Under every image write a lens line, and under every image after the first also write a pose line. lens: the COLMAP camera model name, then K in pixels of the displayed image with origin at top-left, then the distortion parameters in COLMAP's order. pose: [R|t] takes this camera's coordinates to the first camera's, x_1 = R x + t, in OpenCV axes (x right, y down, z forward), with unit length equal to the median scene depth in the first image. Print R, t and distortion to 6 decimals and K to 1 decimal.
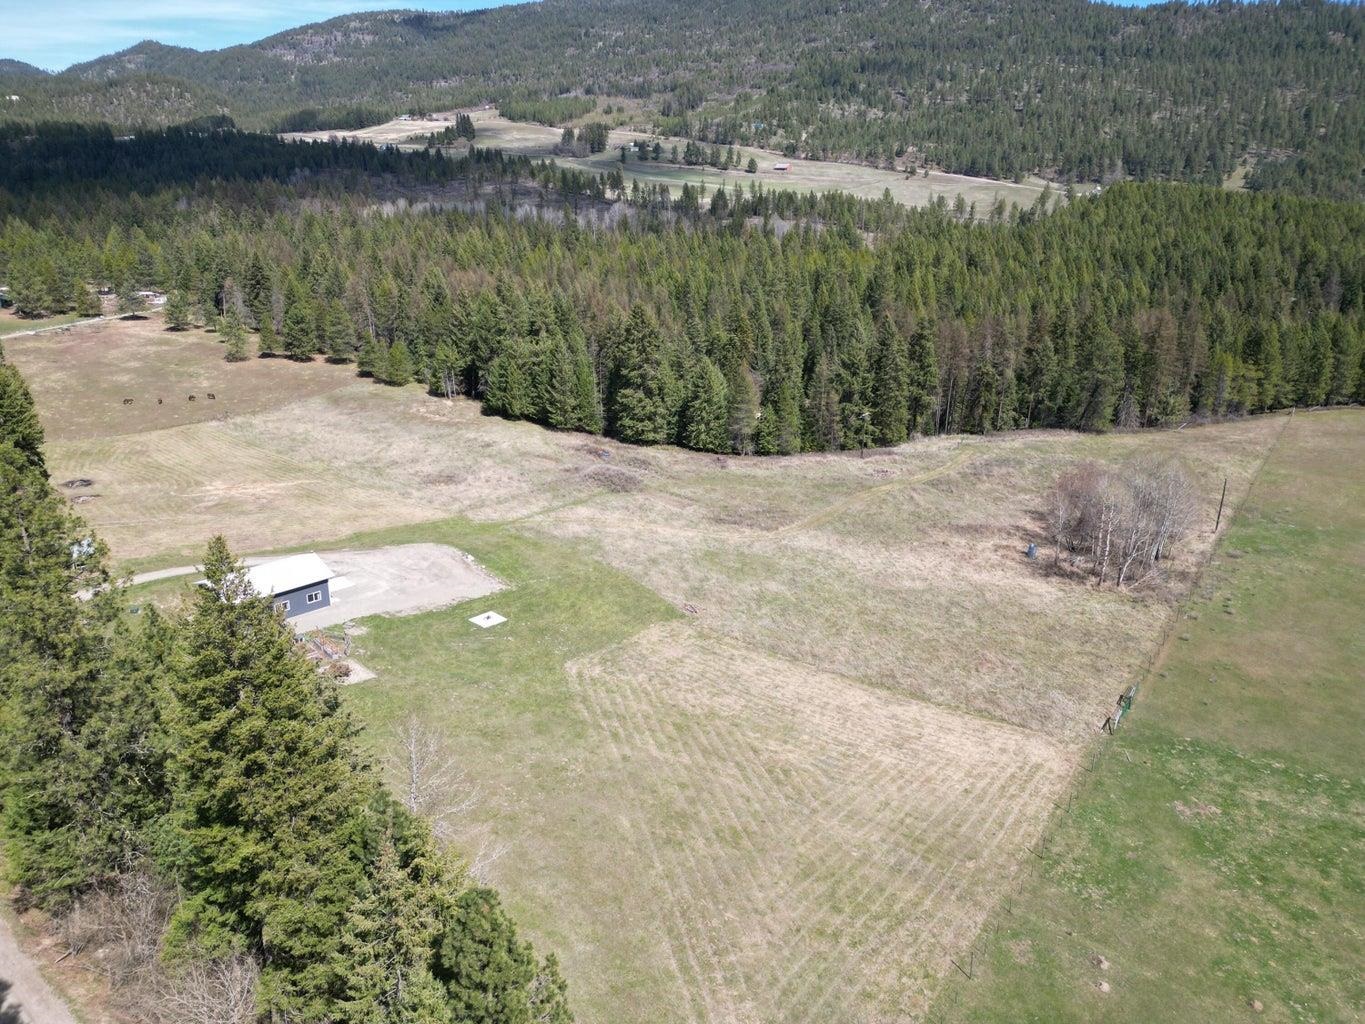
lens RADIAL K [[953.7, 0, 682.5], [0, 953.7, 512.0], [0, 0, 1]] dist [0.023808, -0.001503]
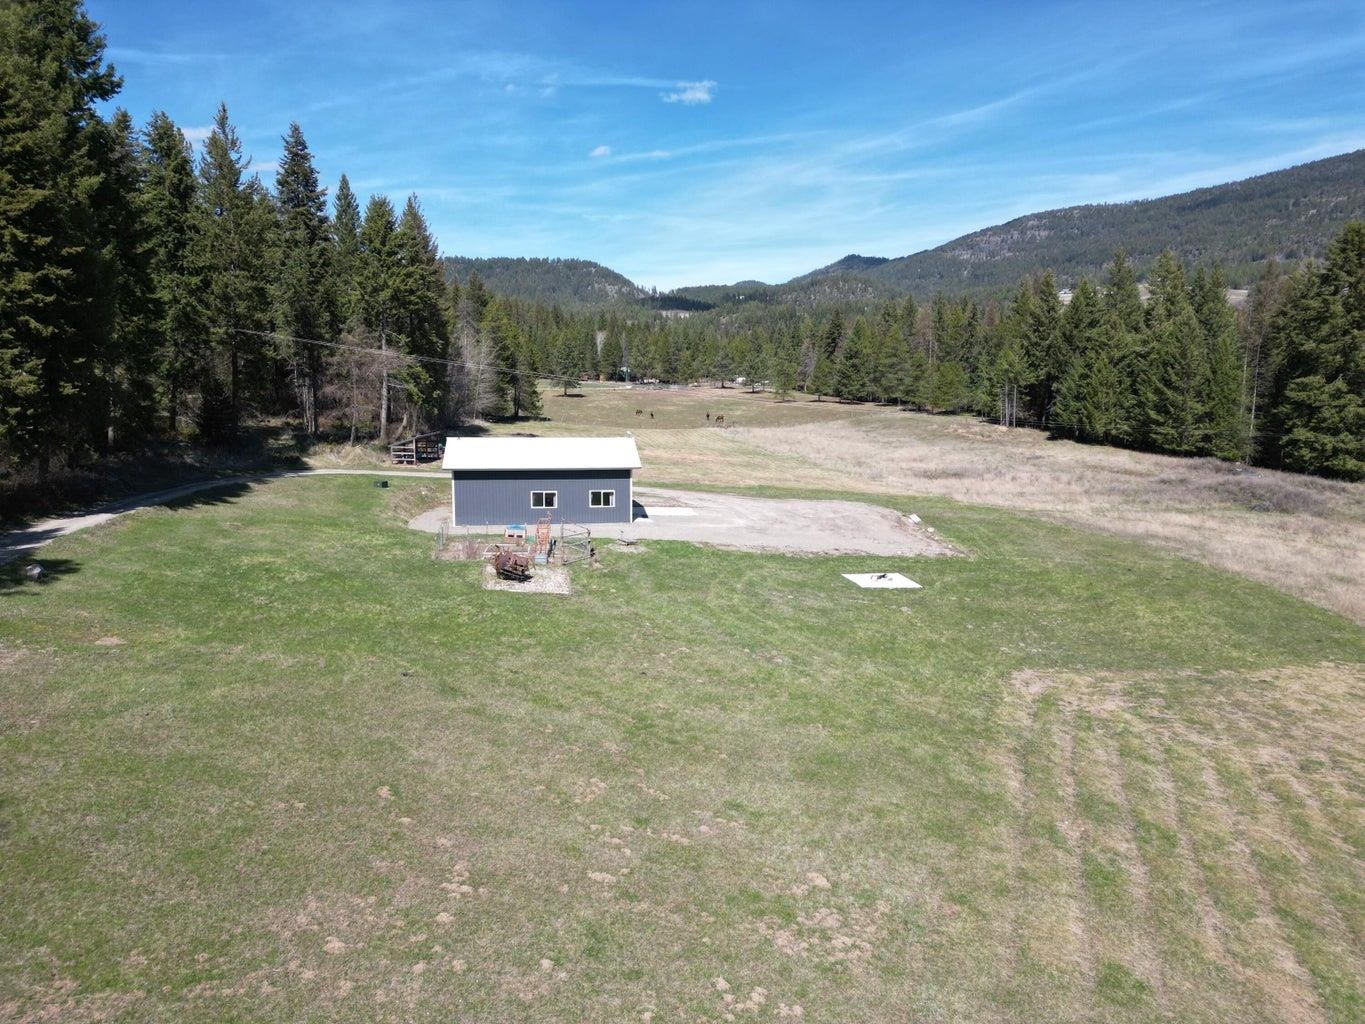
lens RADIAL K [[953.7, 0, 682.5], [0, 953.7, 512.0], [0, 0, 1]] dist [0.023808, -0.001503]
pose [[0.800631, 0.097144, -0.591231, -0.010951], [-0.212331, 0.968730, -0.128363, 0.094343], [0.560273, 0.228308, 0.796222, 0.349746]]
